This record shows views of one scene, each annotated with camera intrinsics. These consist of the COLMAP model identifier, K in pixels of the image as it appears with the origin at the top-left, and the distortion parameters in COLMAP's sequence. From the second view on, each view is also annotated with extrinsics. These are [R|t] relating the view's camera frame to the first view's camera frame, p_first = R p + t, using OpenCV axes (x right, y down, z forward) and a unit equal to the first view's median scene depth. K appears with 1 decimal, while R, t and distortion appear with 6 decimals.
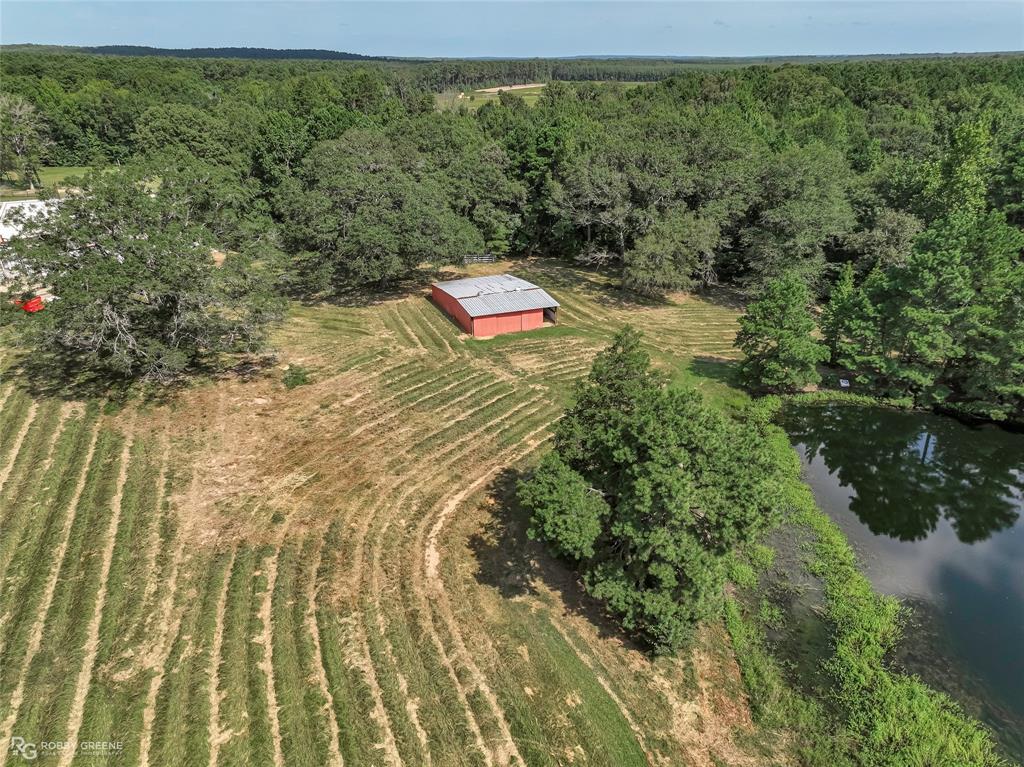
lens RADIAL K [[712.3, 0, 518.1], [0, 712.3, 381.4], [0, 0, 1]] dist [0.033187, 0.023638]
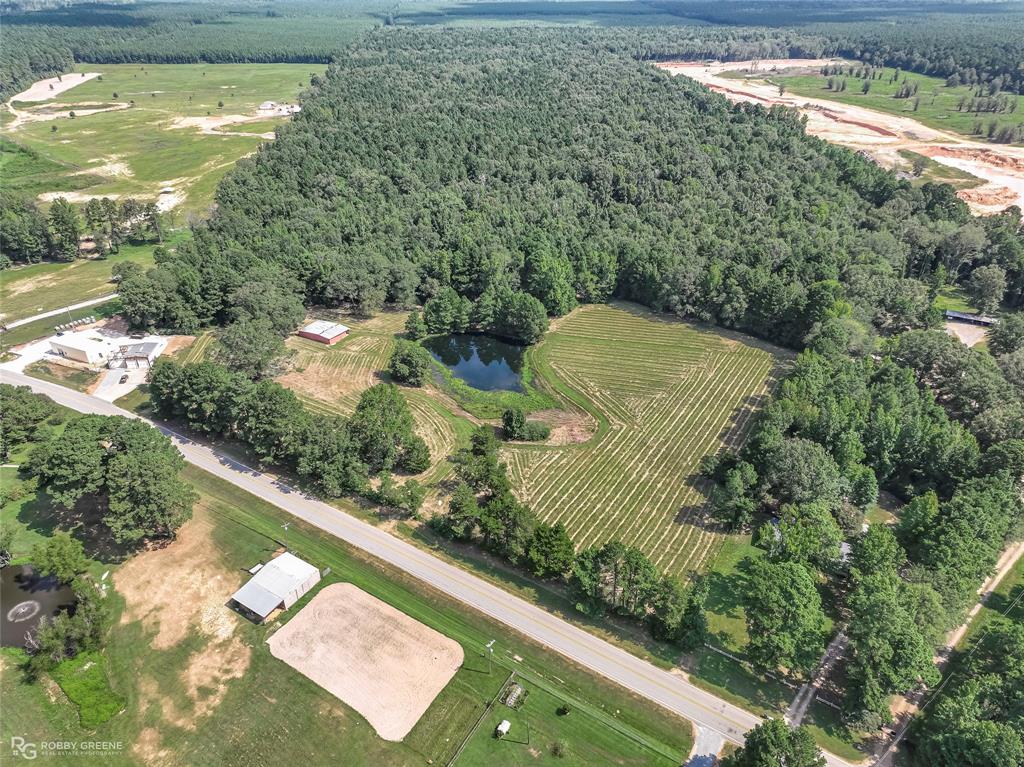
lens RADIAL K [[712.3, 0, 518.1], [0, 712.3, 381.4], [0, 0, 1]] dist [0.033187, 0.023638]
pose [[0.812927, -0.295389, 0.501891, -0.989491], [0.241521, 0.955211, 0.170993, -0.237993], [-0.529922, -0.017788, 0.847860, -2.111804]]
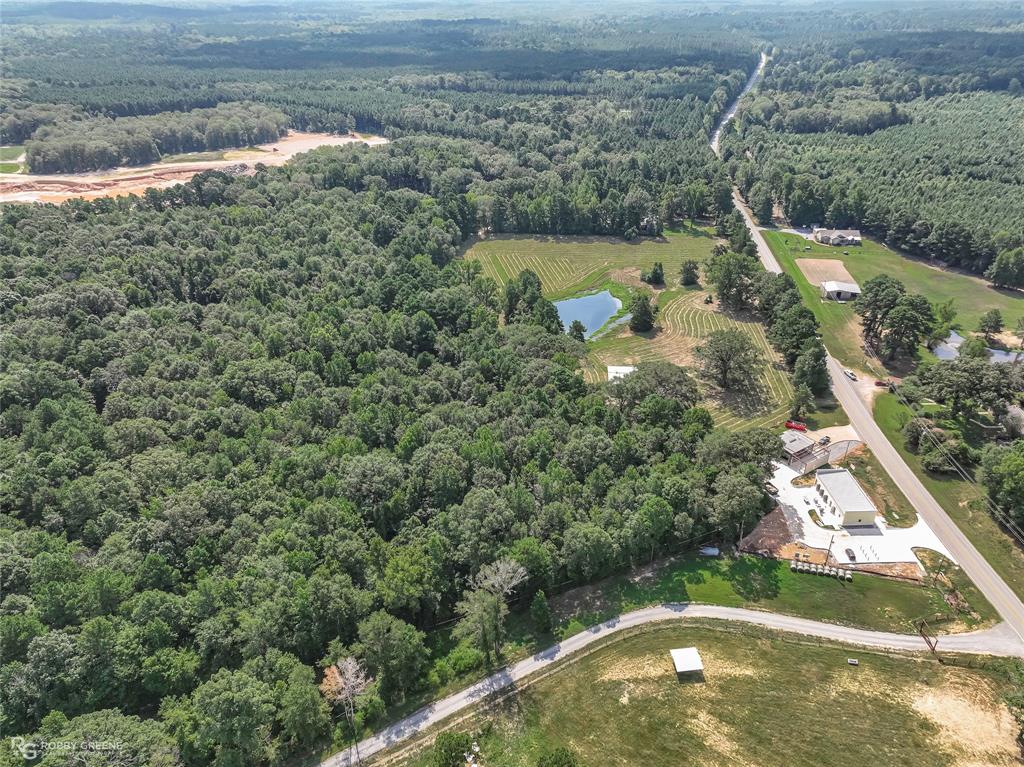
lens RADIAL K [[712.3, 0, 518.1], [0, 712.3, 381.4], [0, 0, 1]] dist [0.033187, 0.023638]
pose [[-0.889848, -0.221456, 0.398908, -0.826510], [0.191766, 0.611799, 0.767416, -2.460146], [-0.414001, 0.759381, -0.501940, 2.688343]]
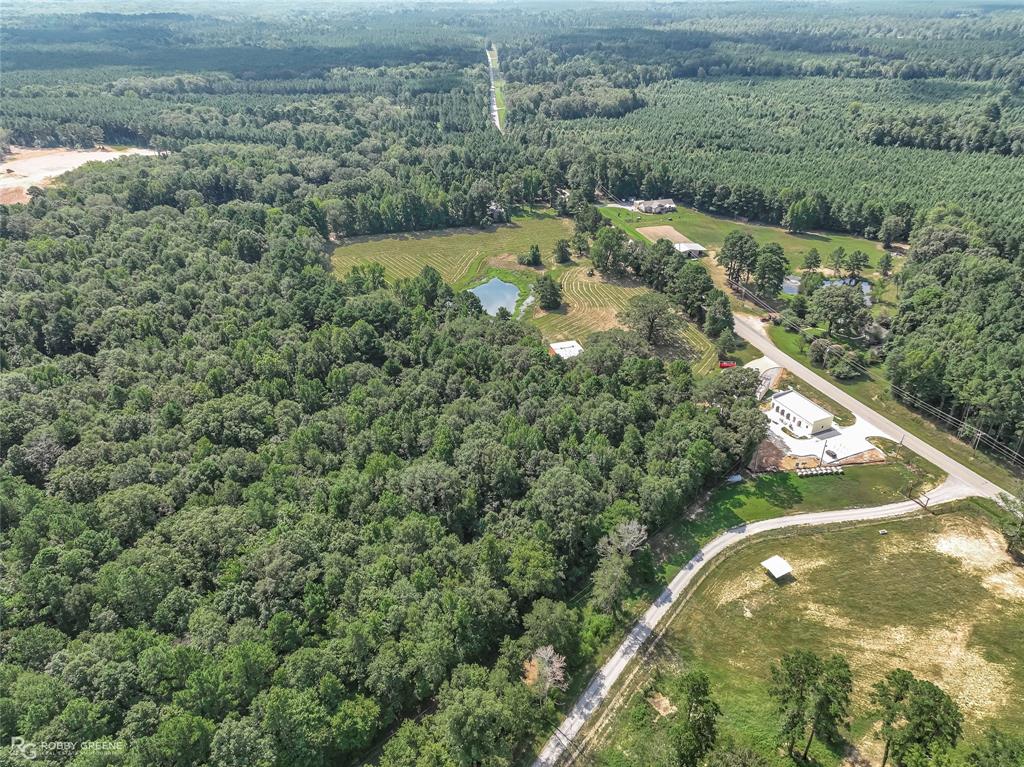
lens RADIAL K [[712.3, 0, 518.1], [0, 712.3, 381.4], [0, 0, 1]] dist [0.033187, 0.023638]
pose [[-0.996955, -0.042064, 0.065660, -0.022693], [0.028443, 0.587852, 0.808469, -2.586113], [-0.072606, 0.807874, -0.584865, 2.970260]]
